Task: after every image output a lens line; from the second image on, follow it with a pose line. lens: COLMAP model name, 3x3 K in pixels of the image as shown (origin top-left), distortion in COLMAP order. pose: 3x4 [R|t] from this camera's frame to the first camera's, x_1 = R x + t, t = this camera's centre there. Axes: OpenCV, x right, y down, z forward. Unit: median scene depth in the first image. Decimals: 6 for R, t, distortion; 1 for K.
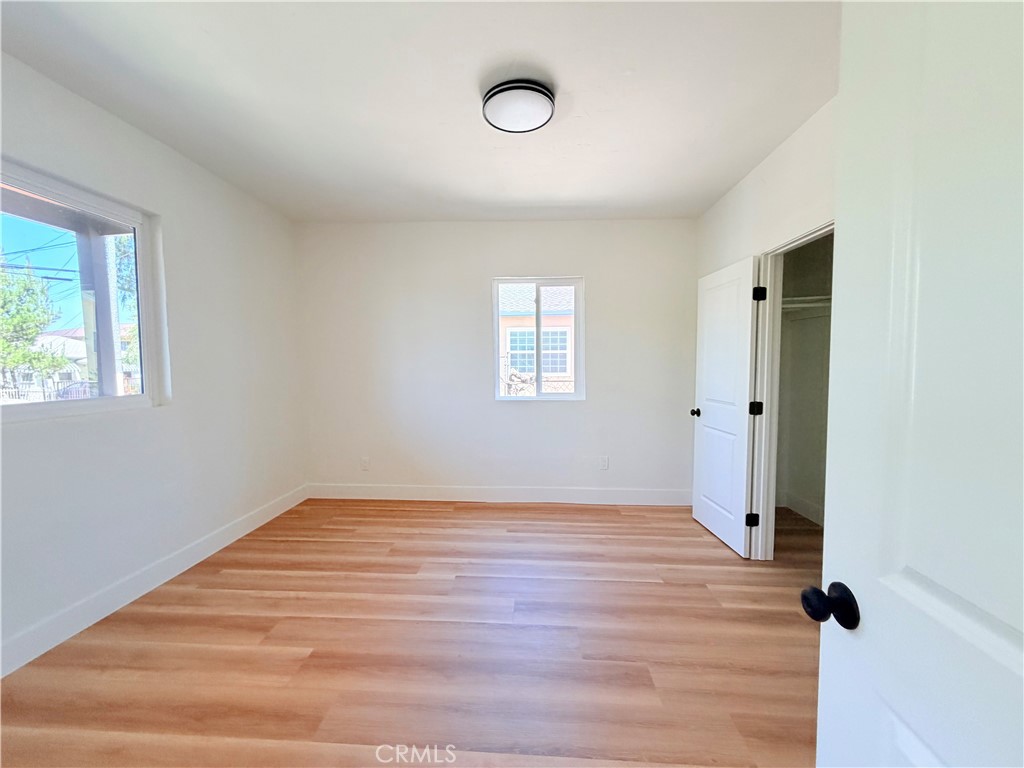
lens RADIAL K [[407.4, 0, 507.4], [0, 407.4, 385.7], [0, 0, 1]] dist [-0.001324, 0.000279]
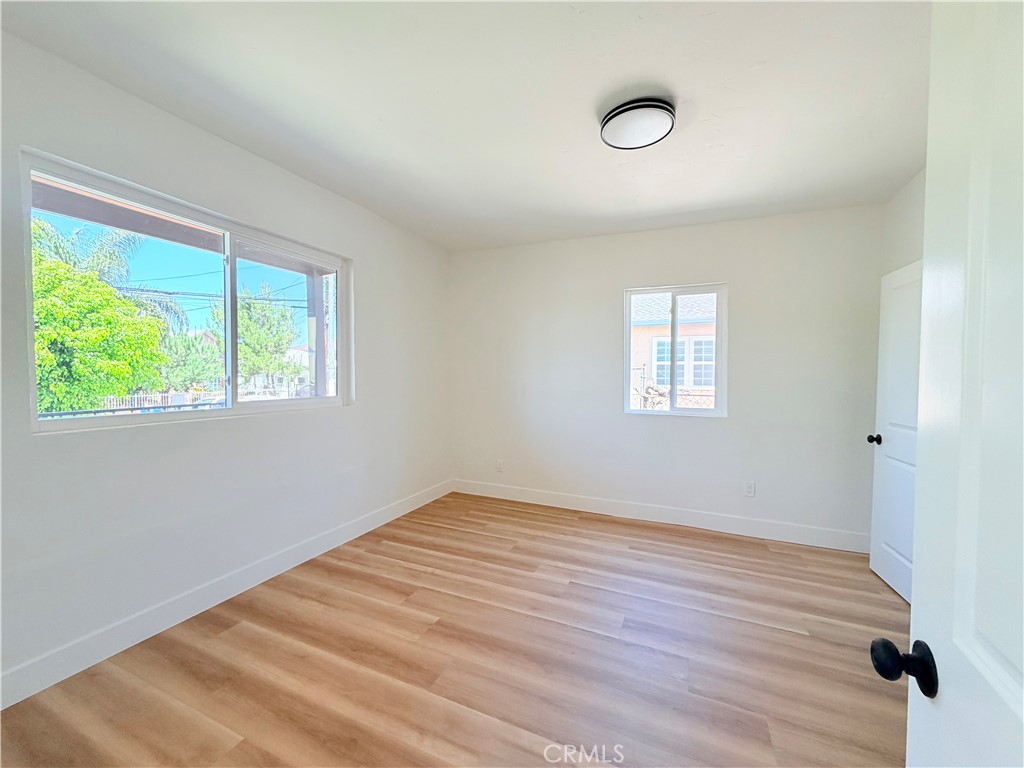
lens RADIAL K [[407.4, 0, 506.9], [0, 407.4, 385.4], [0, 0, 1]] dist [-0.001324, 0.000279]
pose [[0.935520, 0.021650, -0.352609, 0.075939], [-0.030673, 0.999329, -0.020021, -0.003683], [0.351938, 0.029545, 0.935557, -0.035263]]
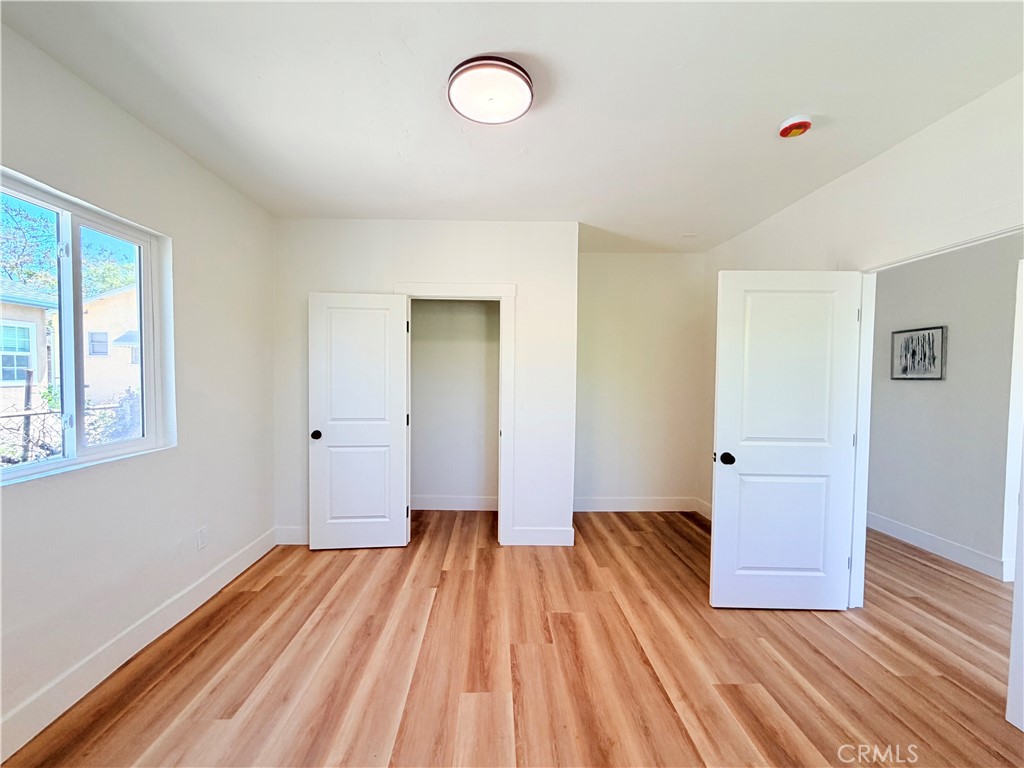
lens RADIAL K [[407.4, 0, 508.2], [0, 407.4, 387.1], [0, 0, 1]] dist [-0.001324, 0.000279]
pose [[-0.096169, -0.029973, 0.994914, -0.664995], [0.041556, 0.998554, 0.034100, -0.075366], [-0.994497, 0.044624, -0.094784, 0.851964]]
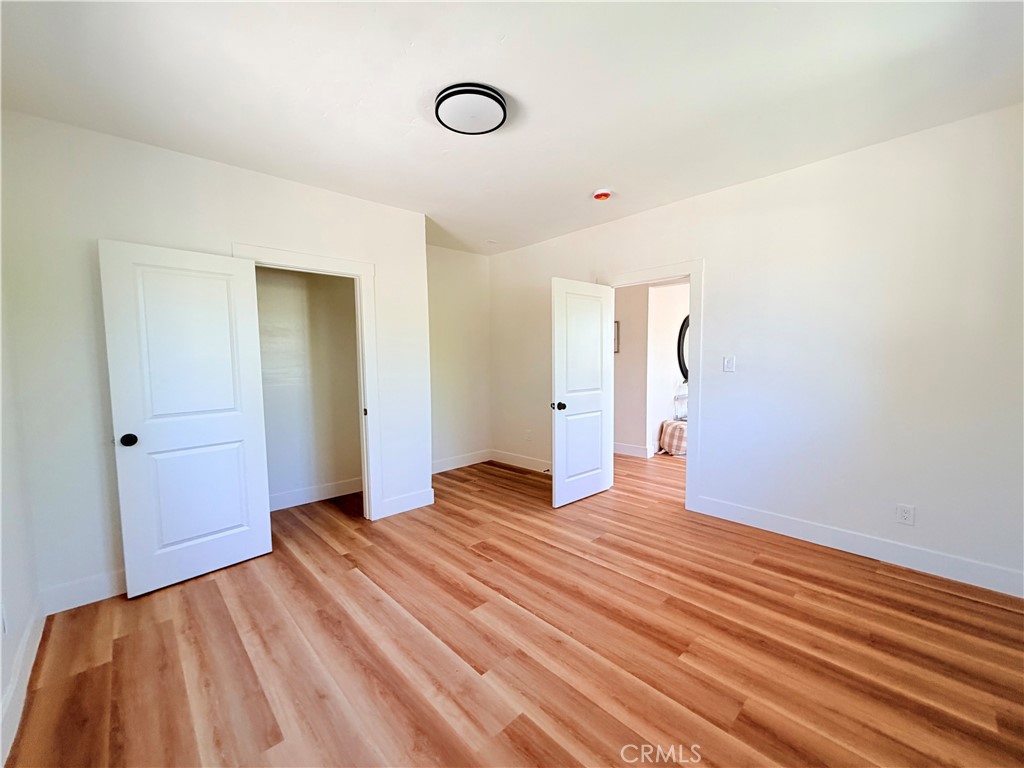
lens RADIAL K [[407.4, 0, 510.3], [0, 407.4, 386.6], [0, 0, 1]] dist [-0.001324, 0.000279]
pose [[-0.733180, -0.033838, 0.679192, -0.599157], [0.052807, 0.992912, 0.106473, -0.080522], [-0.677981, 0.113930, -0.726196, 1.387115]]
